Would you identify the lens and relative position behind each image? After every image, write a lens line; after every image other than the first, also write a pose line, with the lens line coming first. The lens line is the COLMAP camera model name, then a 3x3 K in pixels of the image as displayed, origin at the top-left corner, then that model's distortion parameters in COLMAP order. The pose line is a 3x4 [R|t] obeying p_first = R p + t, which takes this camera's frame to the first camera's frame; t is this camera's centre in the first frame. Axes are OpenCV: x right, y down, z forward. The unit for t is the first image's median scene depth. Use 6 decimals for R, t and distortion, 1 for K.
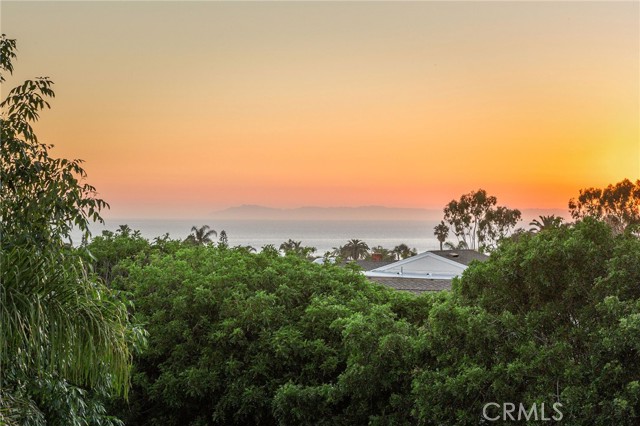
lens RADIAL K [[2018.8, 0, 319.5], [0, 2018.8, 211.8], [0, 0, 1]] dist [0.010362, 0.000000]
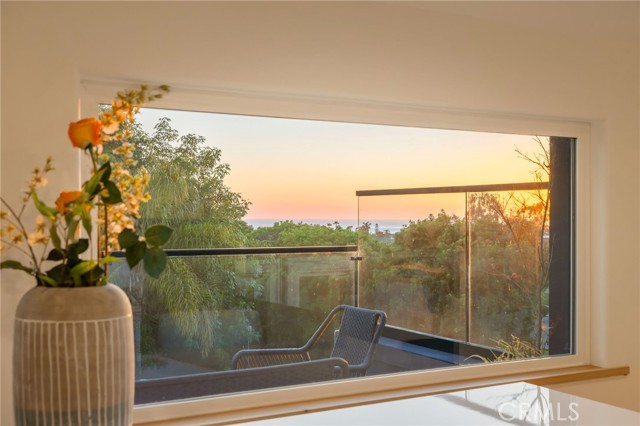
lens RADIAL K [[800.1, 0, 321.4], [0, 800.1, 214.6], [0, 0, 1]] dist [0.026862, 0.000000]
pose [[0.993157, -0.002378, -0.116766, 0.098037], [0.002135, 0.999995, -0.002213, 0.006037], [0.116771, 0.001949, 0.993157, -0.078766]]
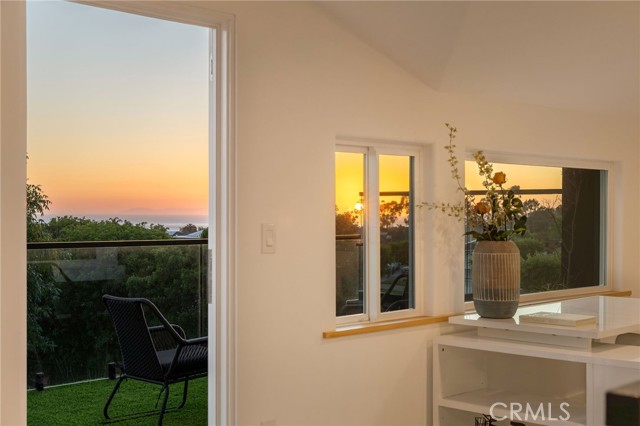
lens RADIAL K [[925.2, 0, 321.2], [0, 925.2, 215.9], [0, 0, 1]] dist [0.033005, 0.000000]
pose [[0.987148, -0.004531, 0.159745, 0.032730], [0.003639, 0.999976, 0.005882, 0.005542], [-0.159768, -0.005225, 0.987141, -0.160190]]
